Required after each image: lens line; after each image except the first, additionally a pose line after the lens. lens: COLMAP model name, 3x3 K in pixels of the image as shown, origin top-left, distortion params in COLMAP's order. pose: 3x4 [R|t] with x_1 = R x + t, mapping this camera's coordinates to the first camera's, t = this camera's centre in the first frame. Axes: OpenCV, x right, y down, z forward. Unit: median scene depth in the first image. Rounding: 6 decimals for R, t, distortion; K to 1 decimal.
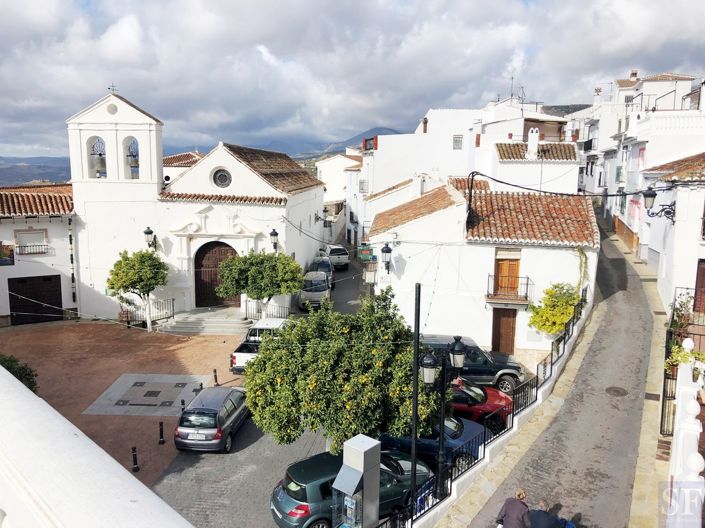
lens RADIAL K [[570.2, 0, 355.2], [0, 570.2, 260.6], [0, 0, 1]] dist [-0.000083, 0.004520]
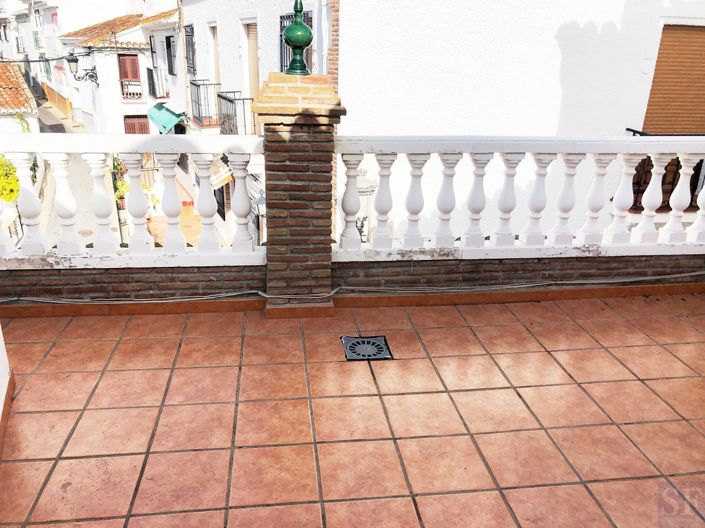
lens RADIAL K [[570.2, 0, 351.0], [0, 570.2, 259.6], [0, 0, 1]] dist [-0.000083, 0.004520]
pose [[0.613972, -0.274070, 0.740219, -0.059065], [0.106155, 0.957935, 0.266631, 0.013619], [-0.782157, -0.085126, 0.617238, -0.107664]]
